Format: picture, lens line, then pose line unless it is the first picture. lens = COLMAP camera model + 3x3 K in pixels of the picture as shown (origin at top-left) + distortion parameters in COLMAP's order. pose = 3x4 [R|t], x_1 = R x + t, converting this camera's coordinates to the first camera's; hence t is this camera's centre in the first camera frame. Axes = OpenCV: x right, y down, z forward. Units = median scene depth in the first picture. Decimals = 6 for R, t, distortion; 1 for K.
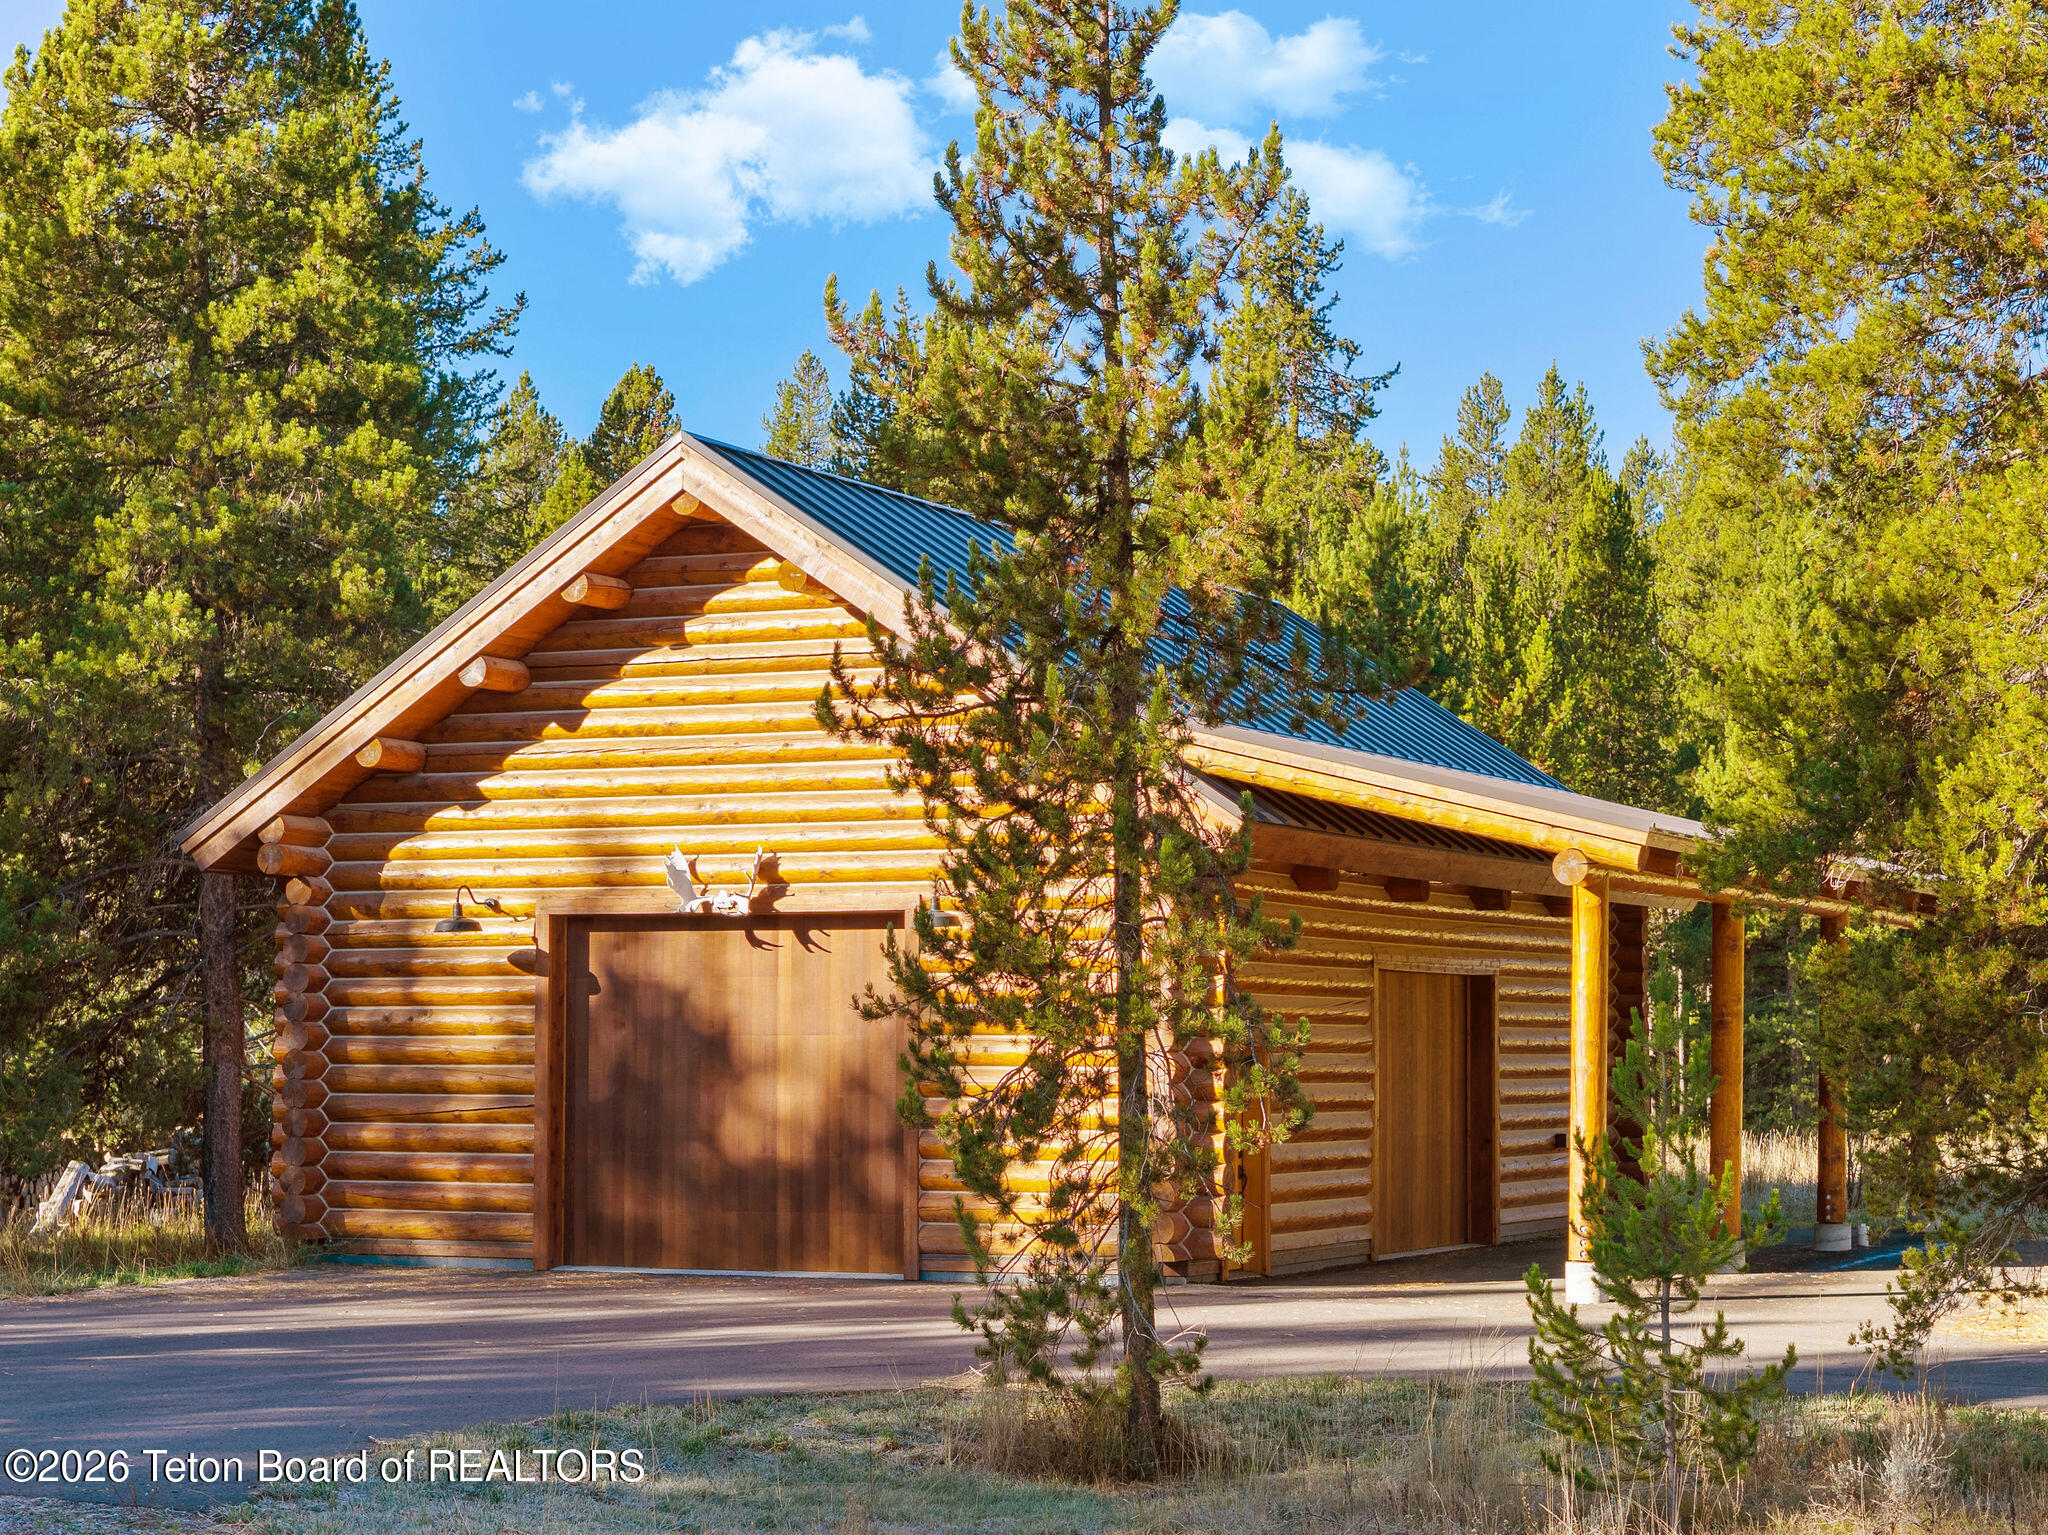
lens RADIAL K [[4262.7, 0, 1024.0], [0, 4262.7, 767.5], [0, 0, 1]] dist [-0.227520, 1.412332]
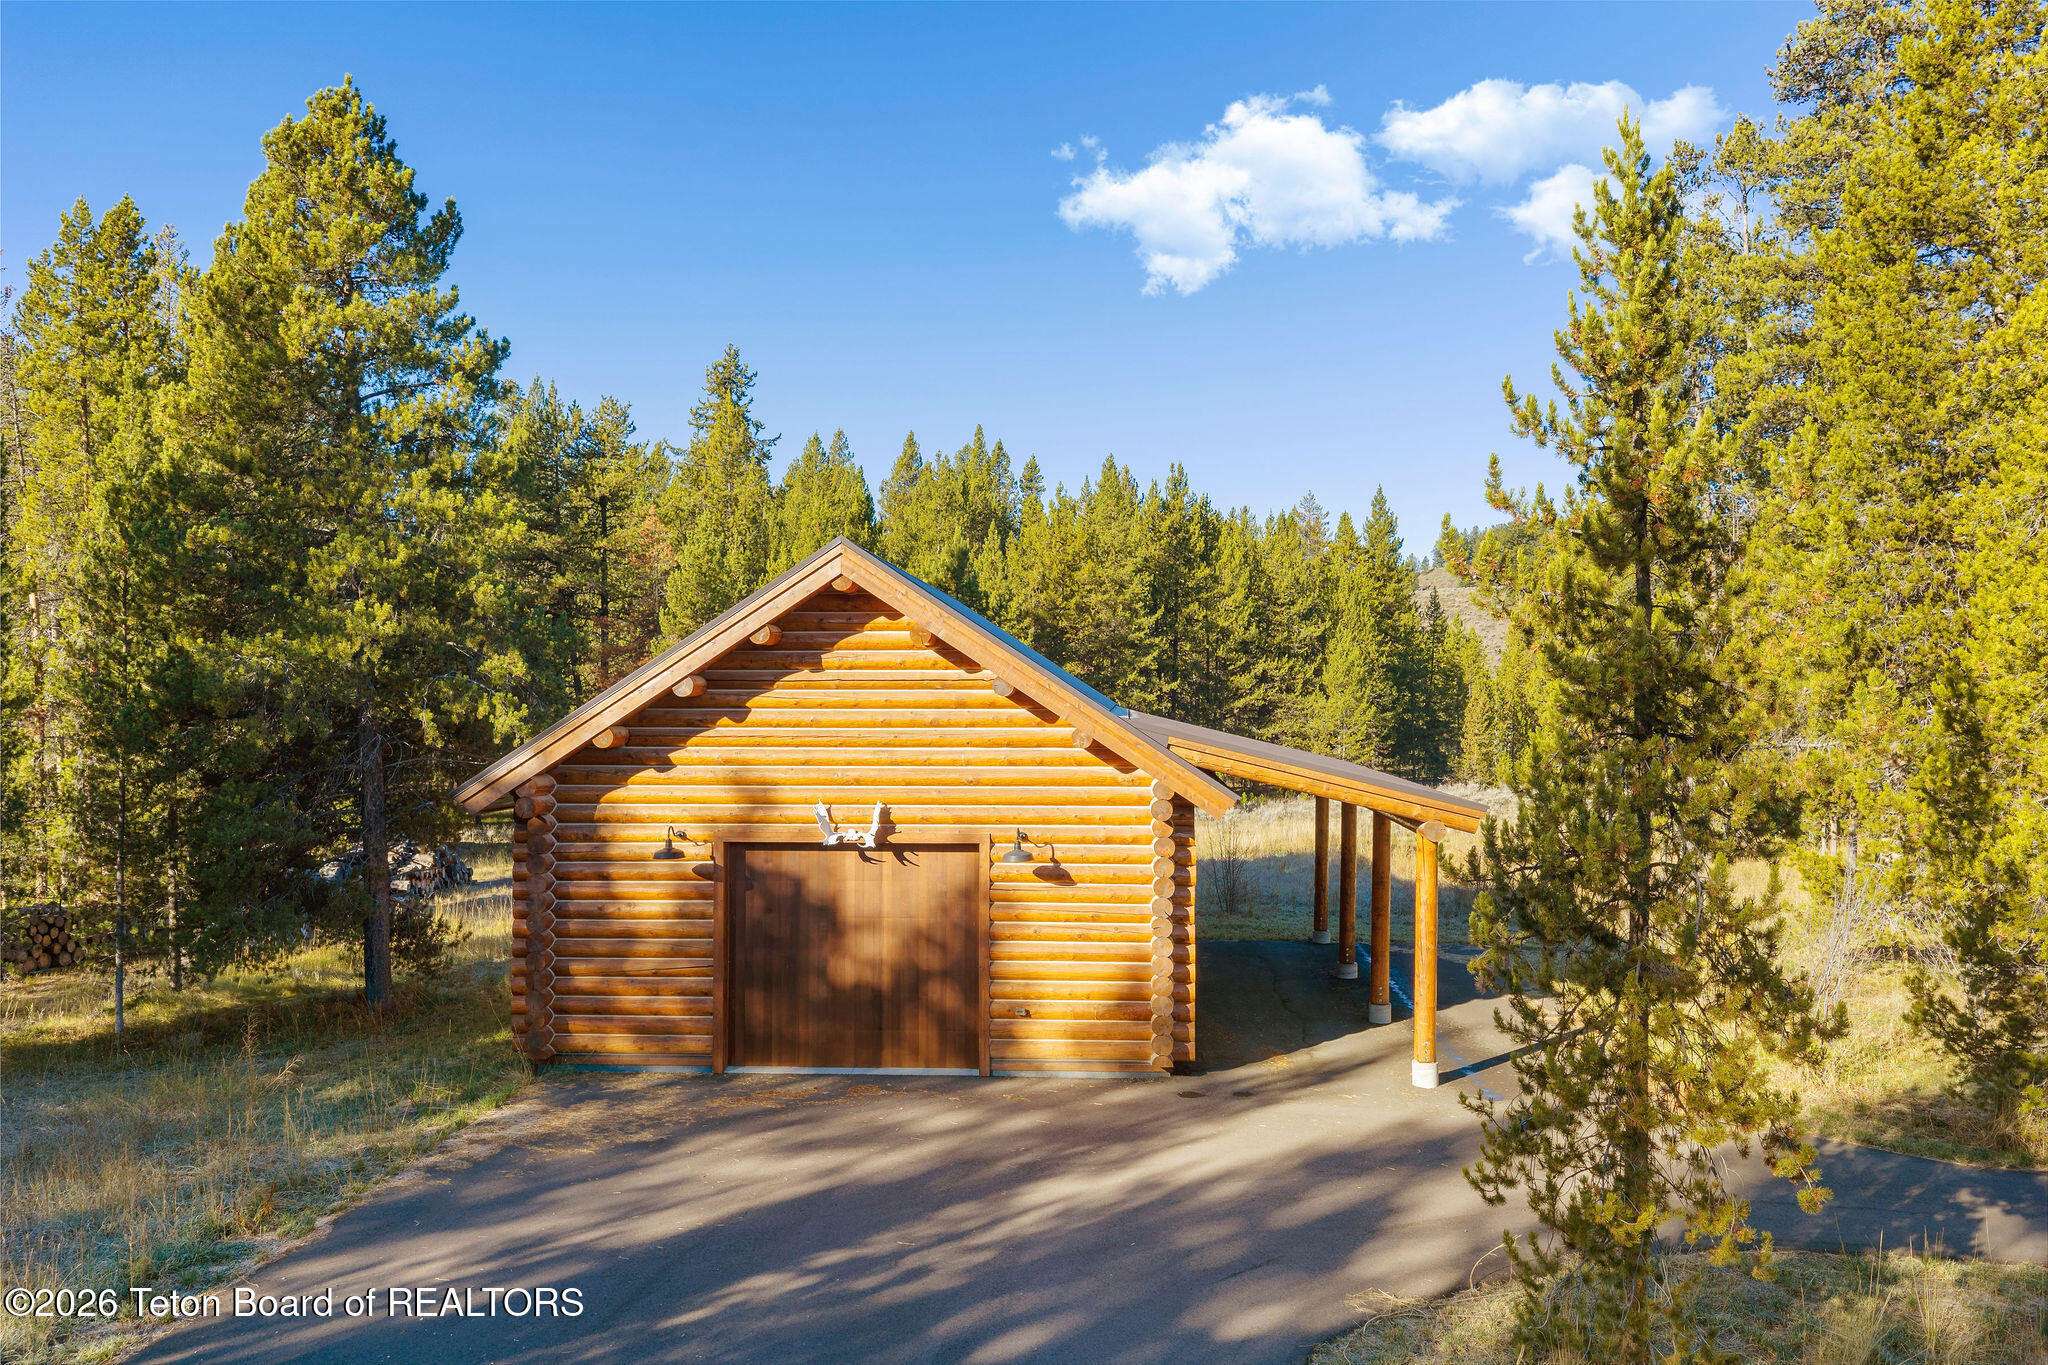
lens RADIAL K [[1703.2, 0, 1024.0], [0, 1703.2, 682.5], [0, 0, 1]] dist [0.006070, -0.005659]
pose [[0.931337, -0.000318, 0.364158, -0.233145], [-0.024081, 0.997757, 0.062457, -0.063566], [-0.363361, -0.066938, 0.929241, 0.388205]]
